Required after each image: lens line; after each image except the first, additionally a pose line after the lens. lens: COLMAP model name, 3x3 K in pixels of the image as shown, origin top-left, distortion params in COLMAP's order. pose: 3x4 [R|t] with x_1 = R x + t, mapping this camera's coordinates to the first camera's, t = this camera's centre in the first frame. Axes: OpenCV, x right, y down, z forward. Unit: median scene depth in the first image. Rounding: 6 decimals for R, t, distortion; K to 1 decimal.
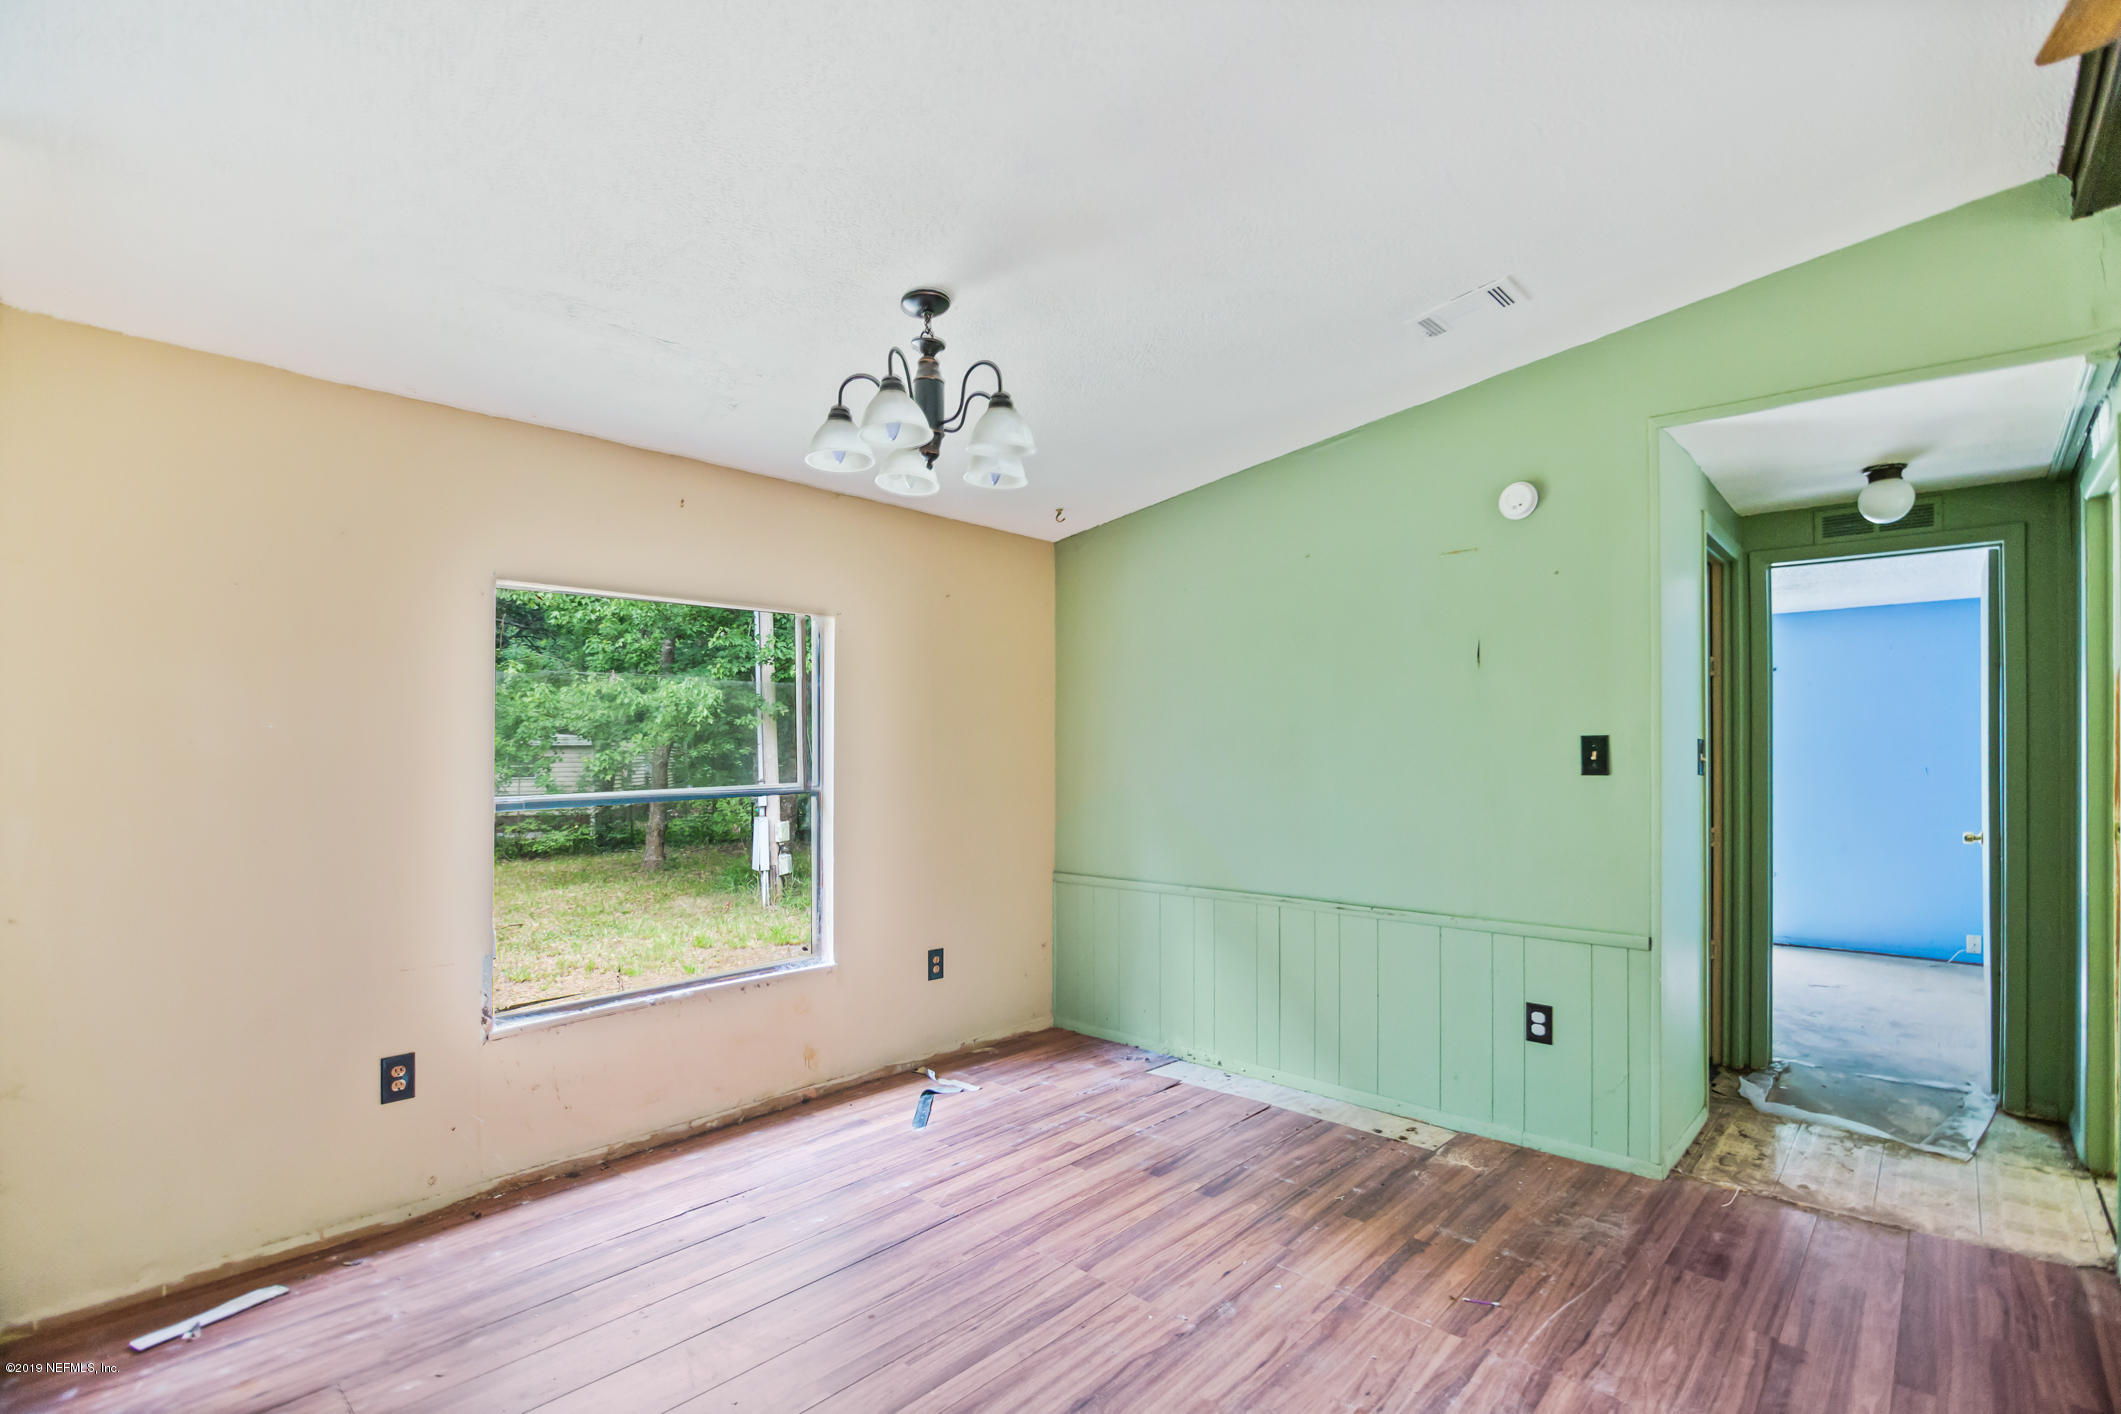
lens RADIAL K [[994.1, 0, 1065.0], [0, 994.1, 751.8], [0, 0, 1]] dist [-0.002453, -0.000746]
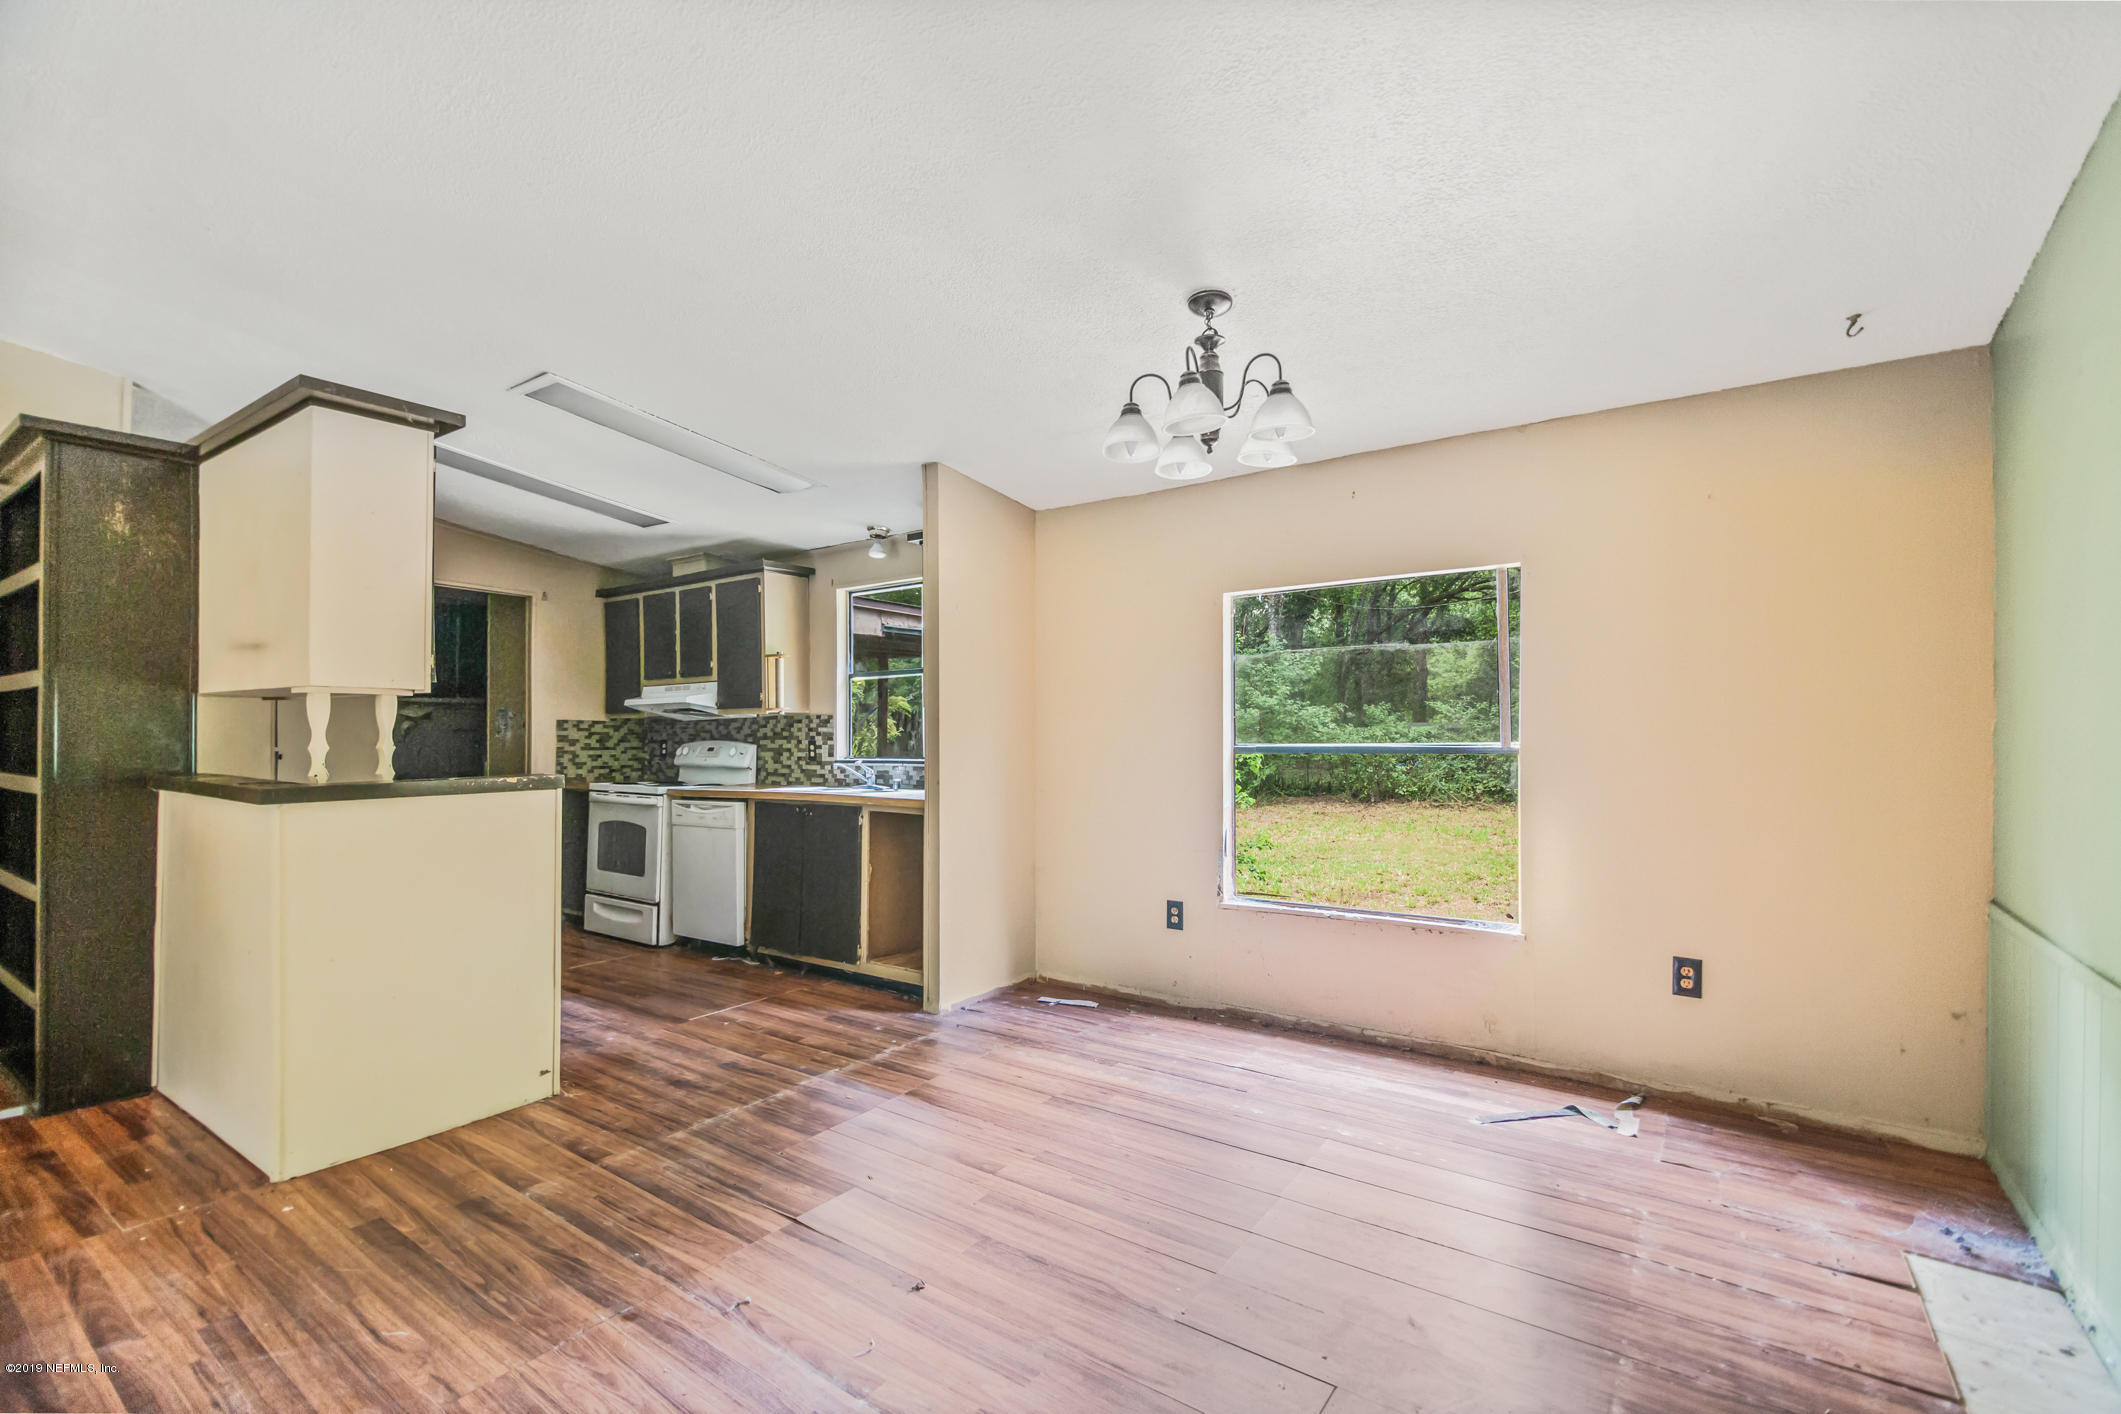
lens RADIAL K [[934.2, 0, 1062.5], [0, 934.2, 718.6], [0, 0, 1]] dist [0.000591, -0.000037]
pose [[0.116269, -0.000704, -0.993217, 0.637256], [0.013717, 0.999906, 0.000897, 0.006021], [0.993123, -0.013728, 0.116268, 0.514344]]
